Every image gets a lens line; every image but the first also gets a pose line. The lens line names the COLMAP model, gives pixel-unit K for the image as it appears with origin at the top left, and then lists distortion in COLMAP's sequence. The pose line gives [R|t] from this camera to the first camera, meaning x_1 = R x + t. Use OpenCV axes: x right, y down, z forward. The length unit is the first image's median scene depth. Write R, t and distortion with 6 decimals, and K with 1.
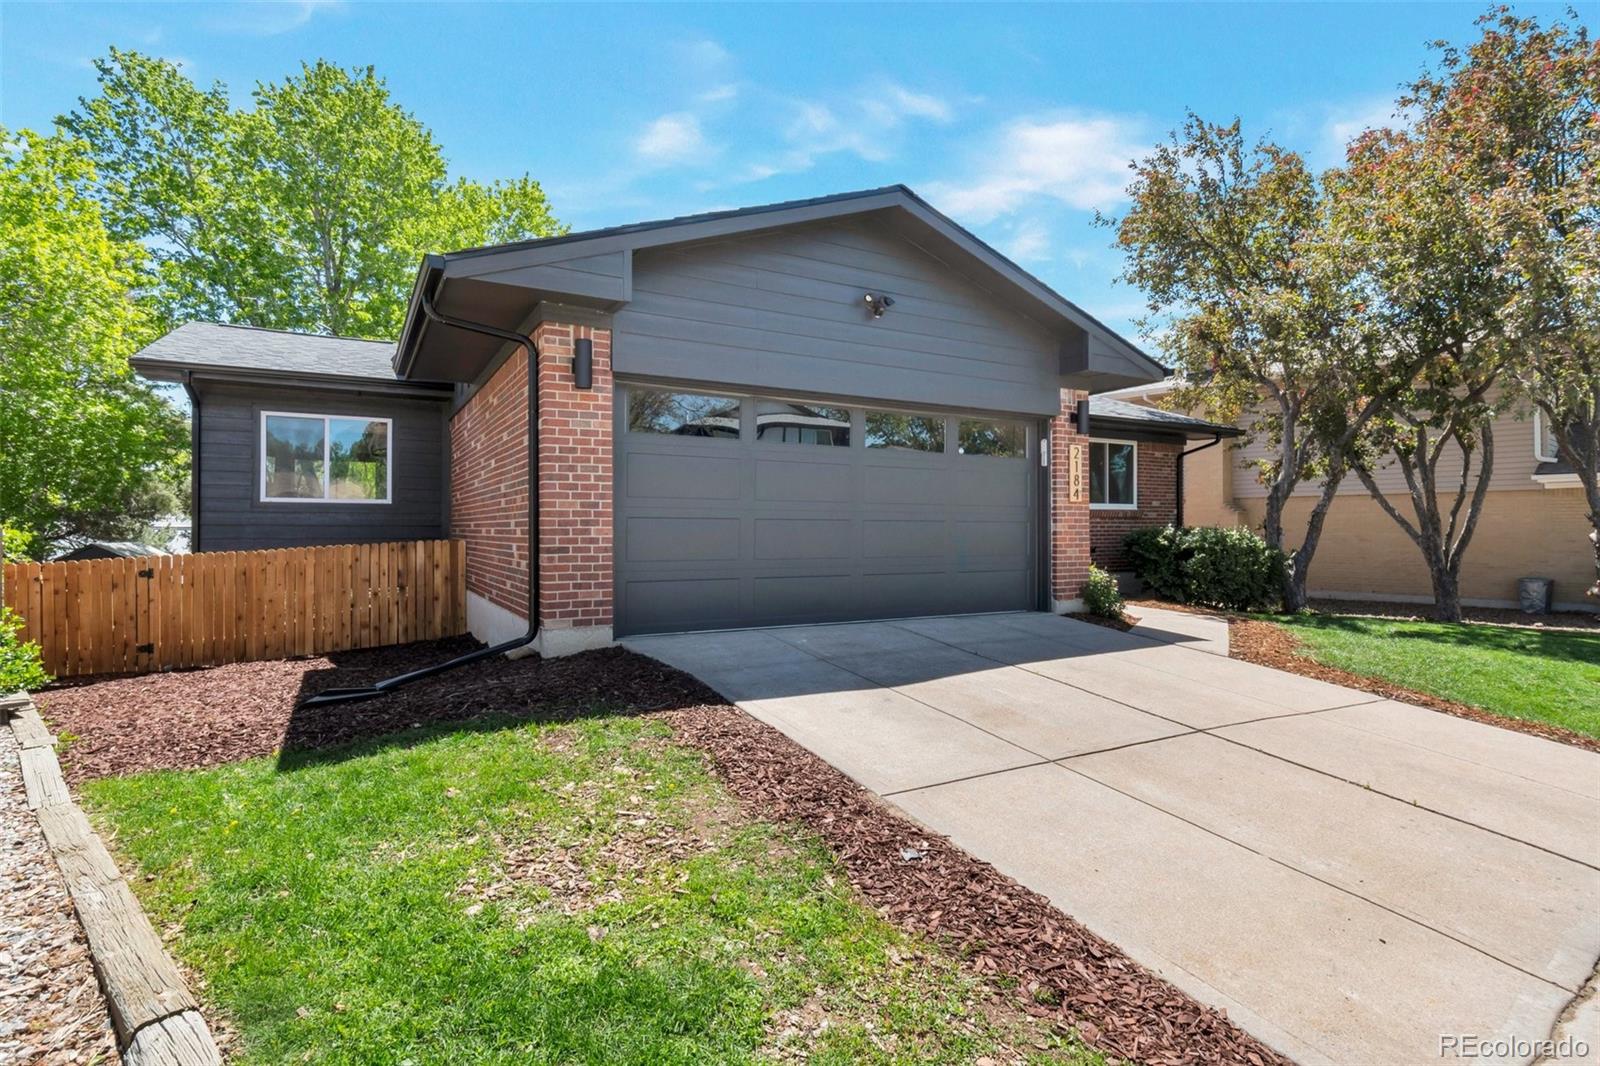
lens RADIAL K [[804.8, 0, 802.3], [0, 804.8, 528.8], [0, 0, 1]] dist [-0.002536, -0.000232]
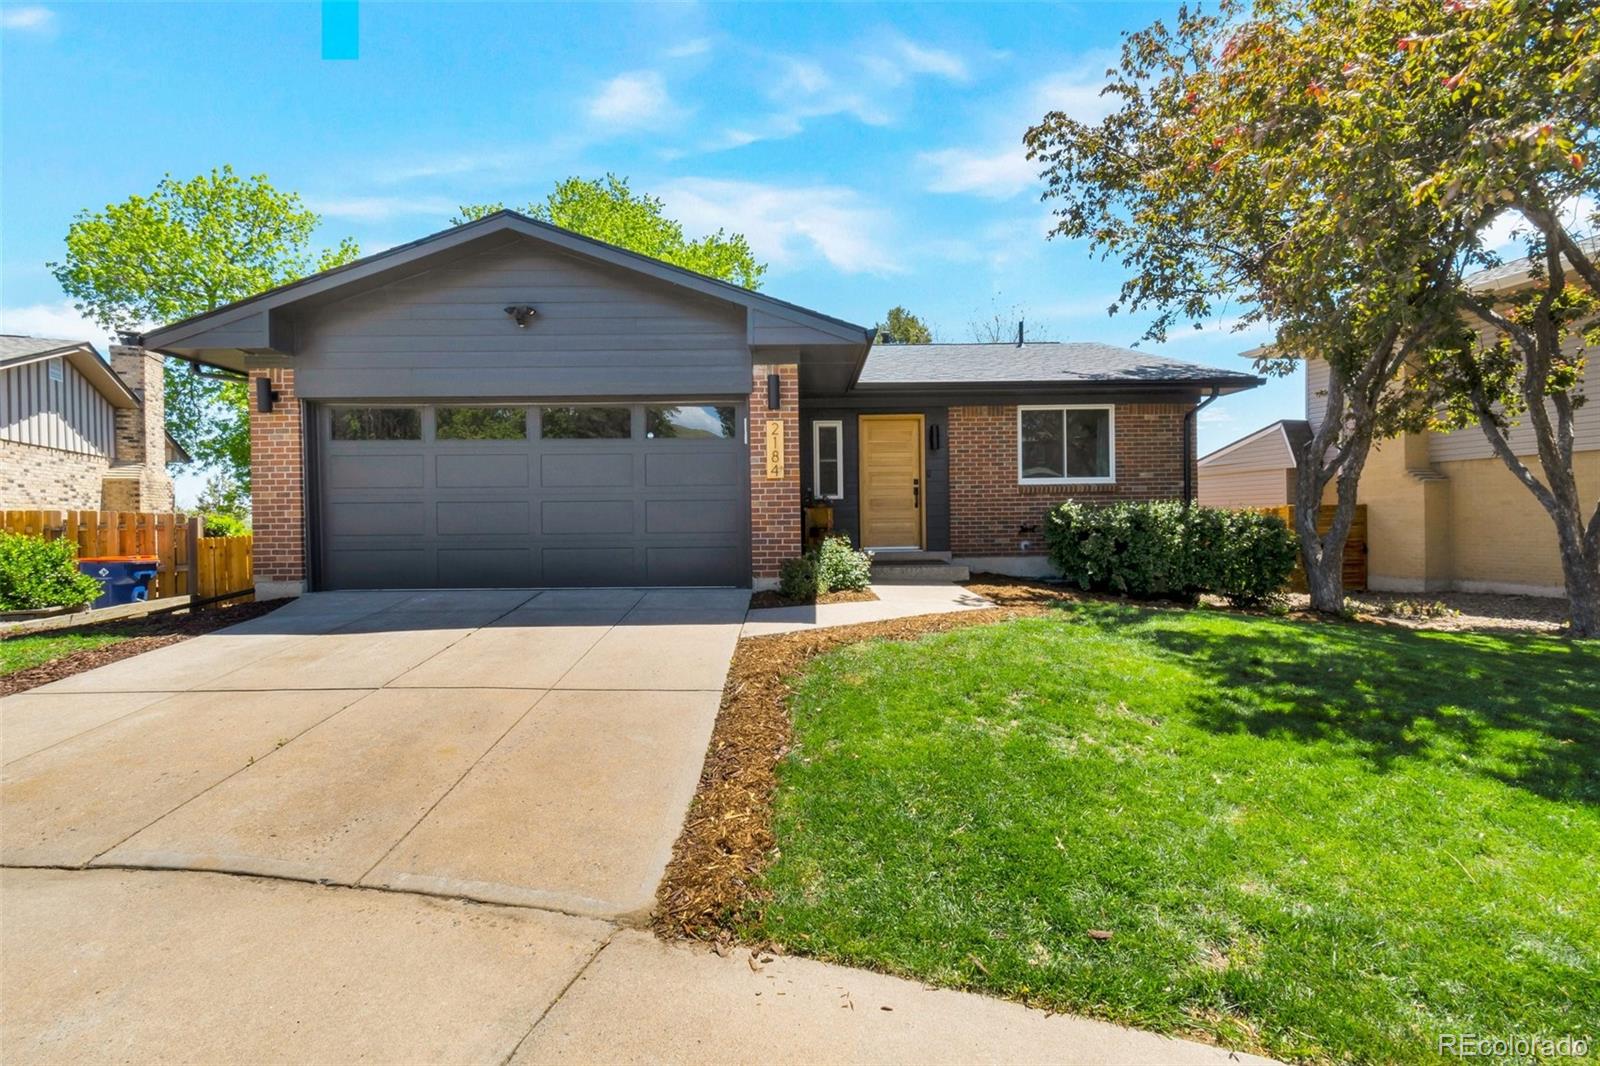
lens RADIAL K [[729.5, 0, 801.7], [0, 729.5, 527.2], [0, 0, 1]] dist [0.001283, 0.000027]
pose [[0.872232, -0.005009, -0.489066, 1.137982], [0.012833, 0.999838, 0.012647, 0.022006], [0.488923, -0.017307, 0.872155, 0.327014]]
